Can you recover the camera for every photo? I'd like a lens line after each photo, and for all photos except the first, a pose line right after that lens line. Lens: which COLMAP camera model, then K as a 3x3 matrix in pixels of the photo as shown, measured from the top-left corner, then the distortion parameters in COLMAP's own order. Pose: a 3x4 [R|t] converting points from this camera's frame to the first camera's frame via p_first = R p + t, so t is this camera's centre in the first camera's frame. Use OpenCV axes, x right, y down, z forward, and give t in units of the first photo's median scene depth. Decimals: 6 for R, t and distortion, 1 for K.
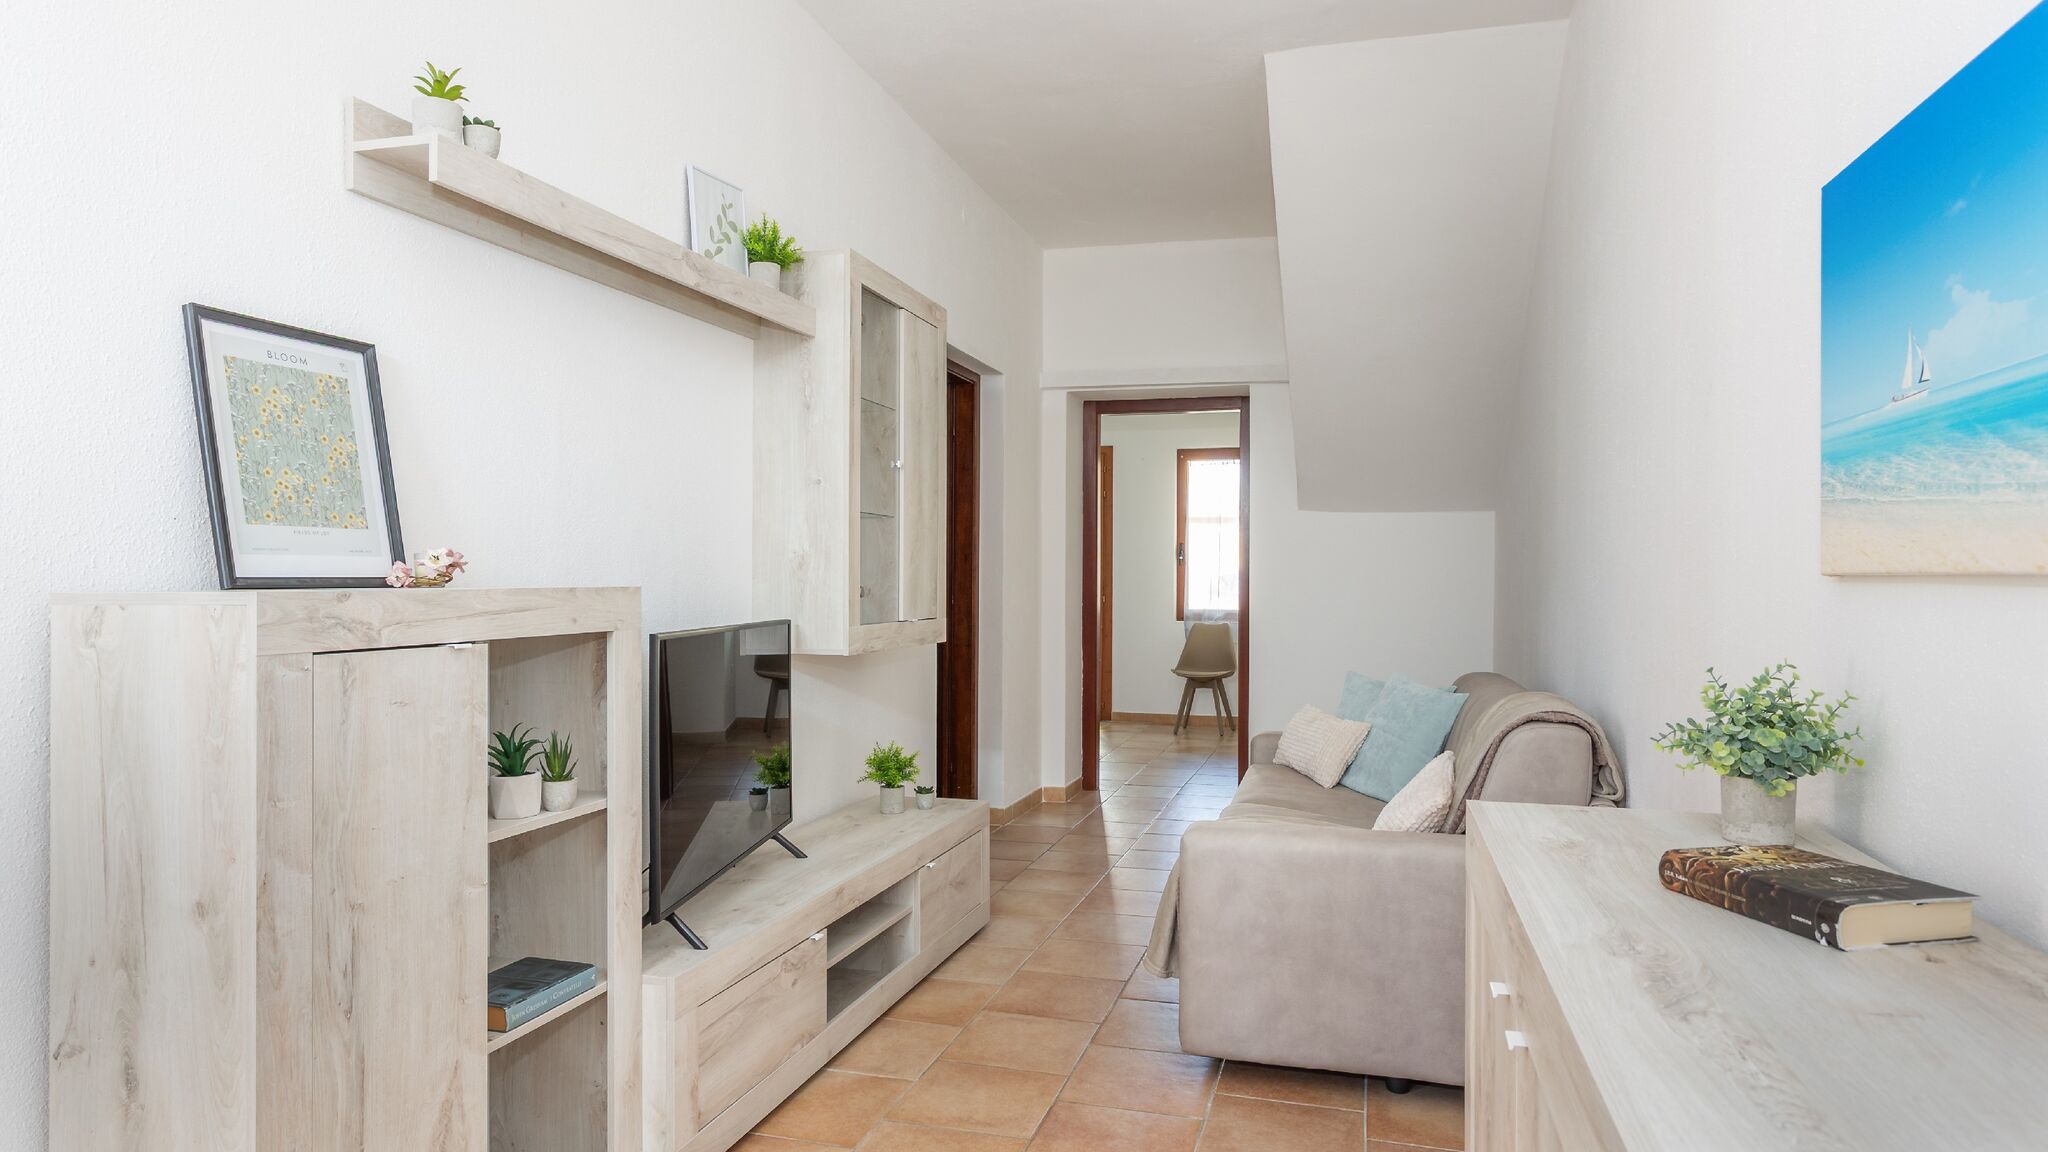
lens RADIAL K [[1125.3, 0, 1024.0], [0, 1125.3, 576.0], [0, 0, 1]] dist [-0.003781, -0.000220]
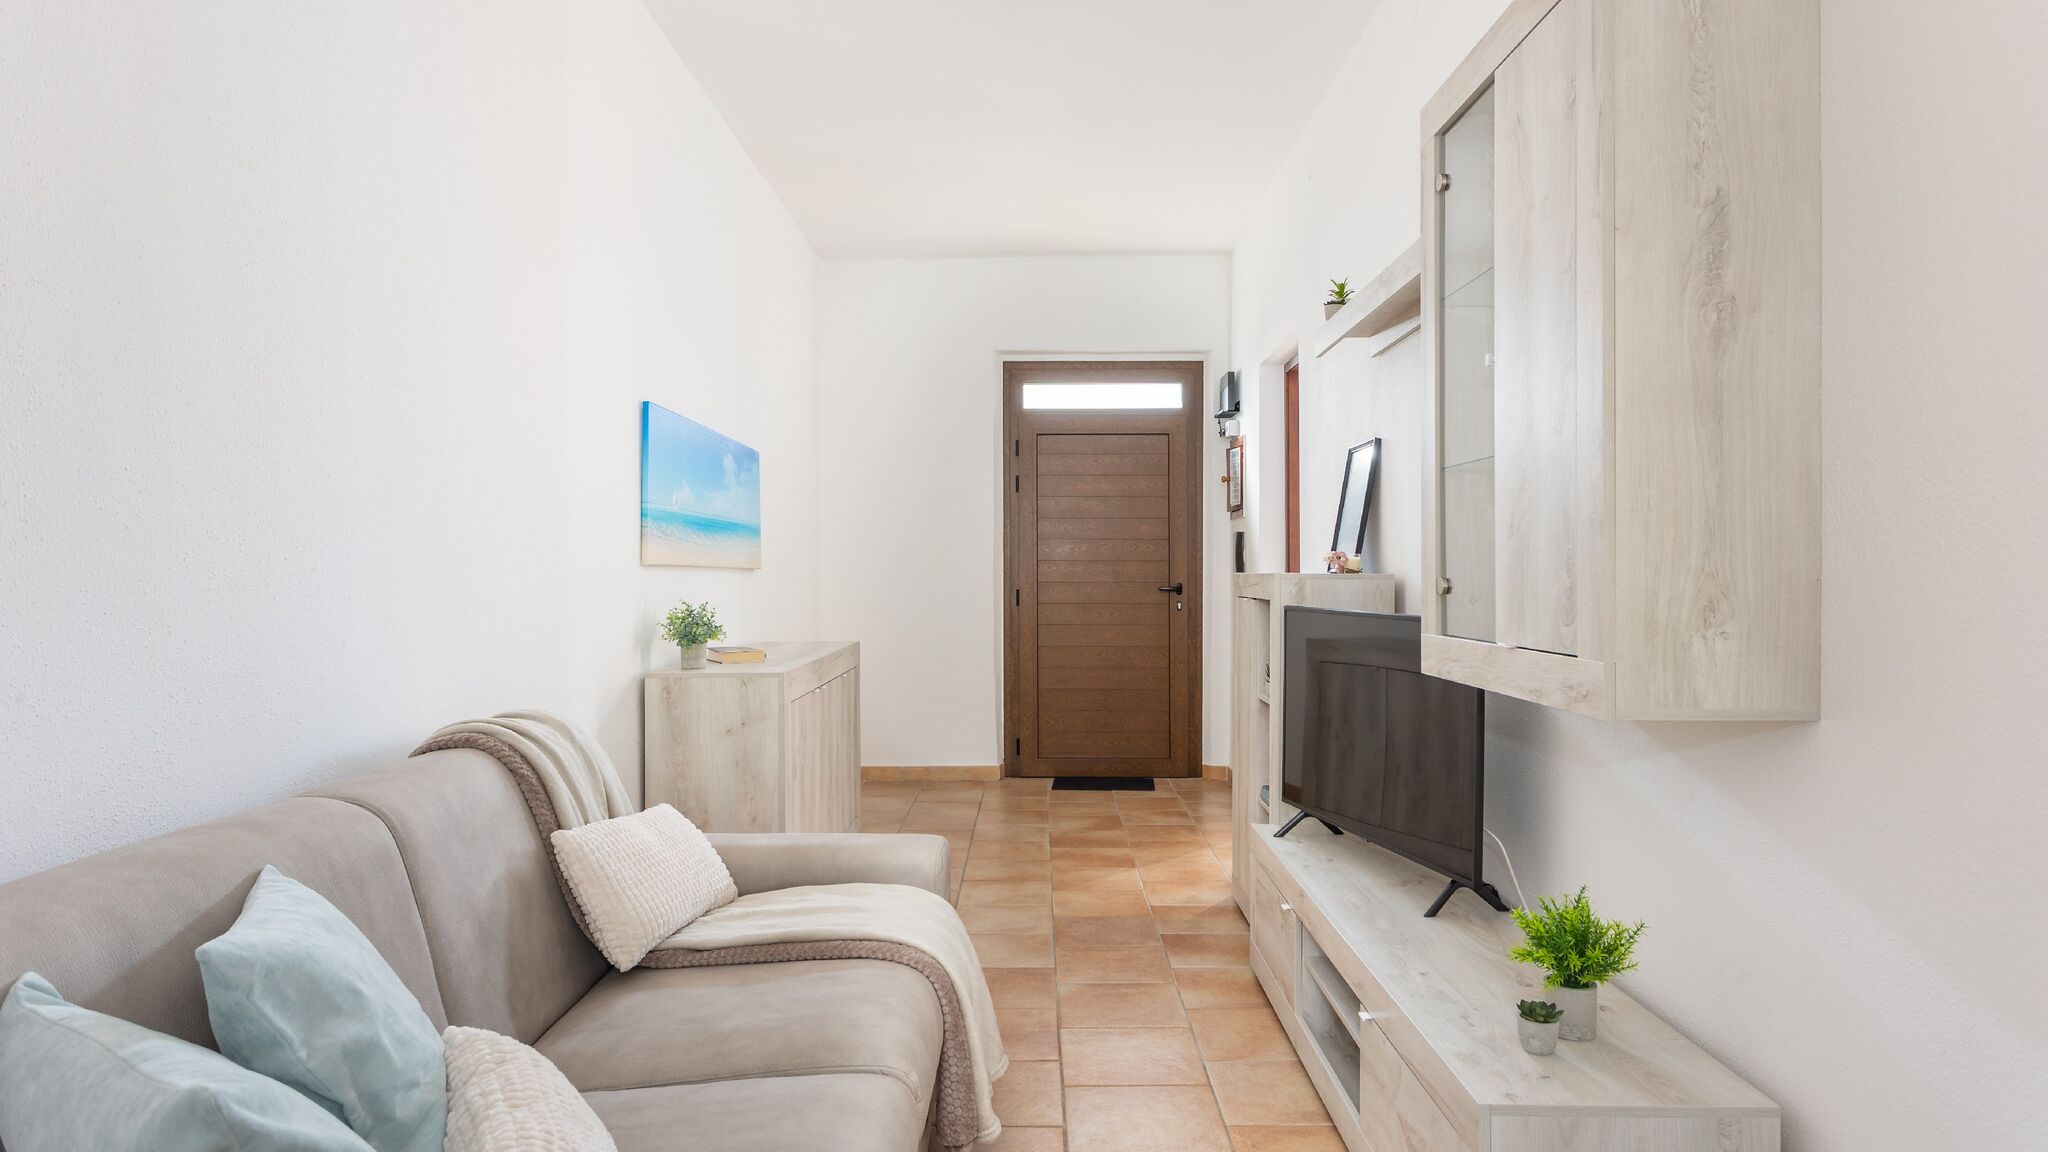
lens RADIAL K [[1181.4, 0, 1024.0], [0, 1181.4, 576.0], [0, 0, 1]] dist [-0.003871, 0.000380]
pose [[-0.957617, -0.004925, -0.288003, 0.371334], [-0.005902, 0.999979, 0.002524, 0.008827], [0.287985, 0.004117, -0.957626, 1.990015]]
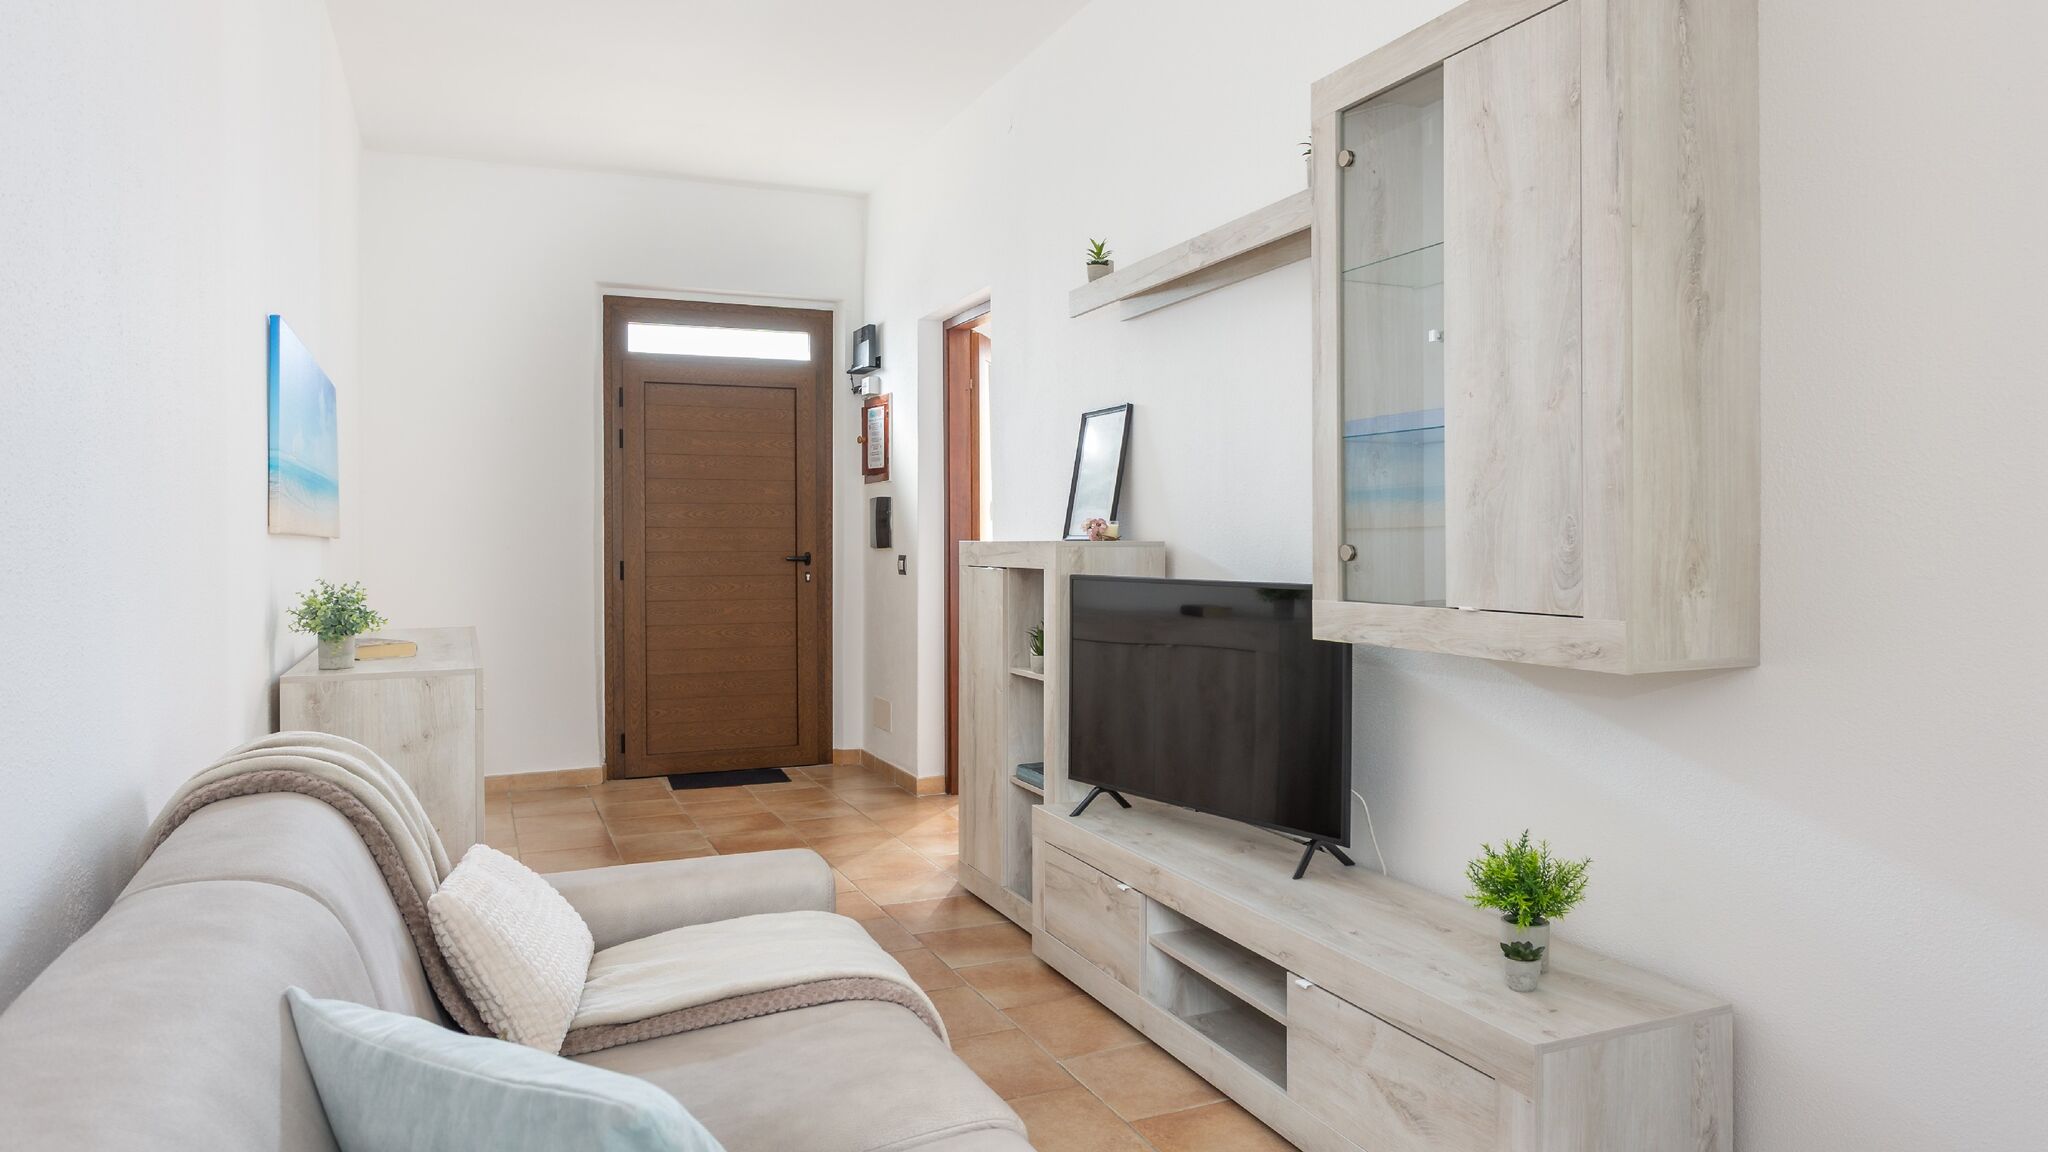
lens RADIAL K [[1266.2, 0, 1027.3], [0, 1266.2, 541.3], [0, 0, 1]] dist [-0.004491, -0.000757]
pose [[-0.754066, -0.001651, -0.656796, 0.633830], [-0.001263, 0.999999, -0.001065, 0.009366], [0.656797, 0.000026, -0.754067, 1.807947]]
